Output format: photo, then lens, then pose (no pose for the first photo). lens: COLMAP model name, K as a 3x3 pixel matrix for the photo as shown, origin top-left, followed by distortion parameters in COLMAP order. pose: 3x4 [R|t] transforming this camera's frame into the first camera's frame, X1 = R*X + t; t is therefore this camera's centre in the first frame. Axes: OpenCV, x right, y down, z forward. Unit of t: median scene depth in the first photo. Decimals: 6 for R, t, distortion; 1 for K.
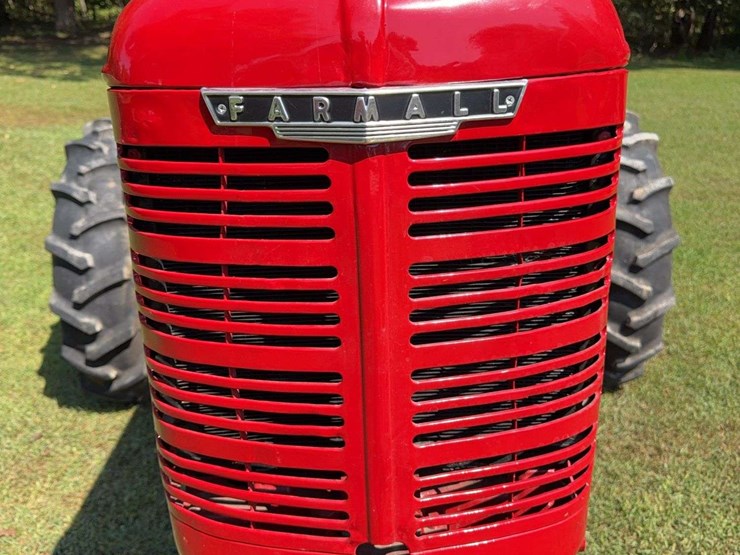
lens RADIAL K [[682.7, 0, 370.0], [0, 682.7, 277.5], [0, 0, 1]] dist [0.069214, -0.195785]
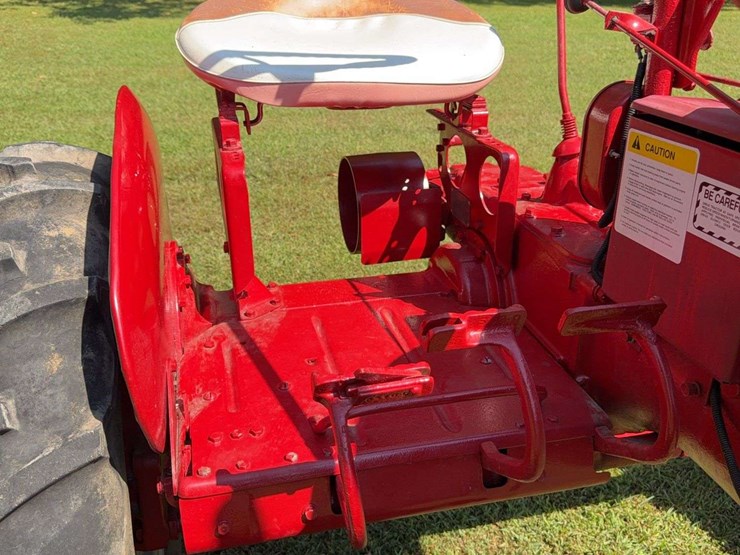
lens RADIAL K [[707.9, 0, 370.0], [0, 707.9, 277.5], [0, 0, 1]] dist [0.008884, -0.048777]
pose [[0.974620, -0.061993, 0.215113, -0.291139], [0.044376, 0.995325, 0.085785, -0.207966], [-0.219425, -0.074062, 0.972814, 0.598029]]
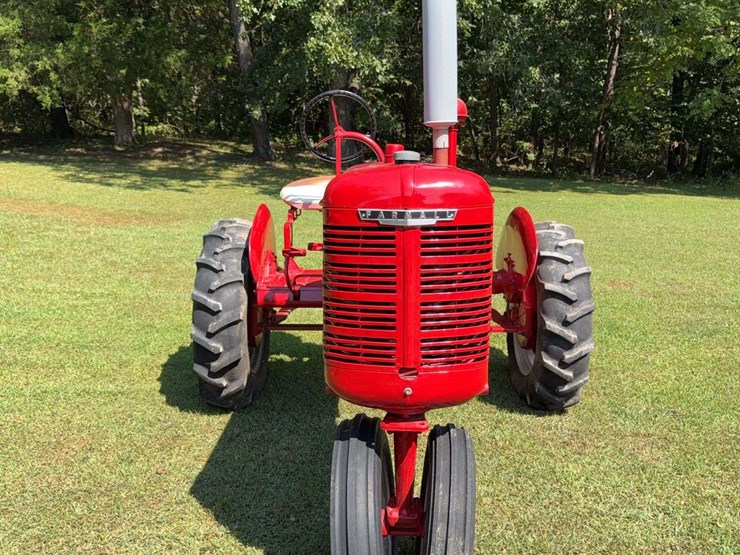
lens RADIAL K [[707.9, 0, 370.0], [0, 707.9, 277.5], [0, 0, 1]] dist [0.008884, -0.048777]
pose [[0.999251, 0.031499, -0.022473, -0.026728], [-0.034705, 0.986418, -0.160548, 0.157128], [0.017111, 0.161207, 0.986772, -0.607516]]
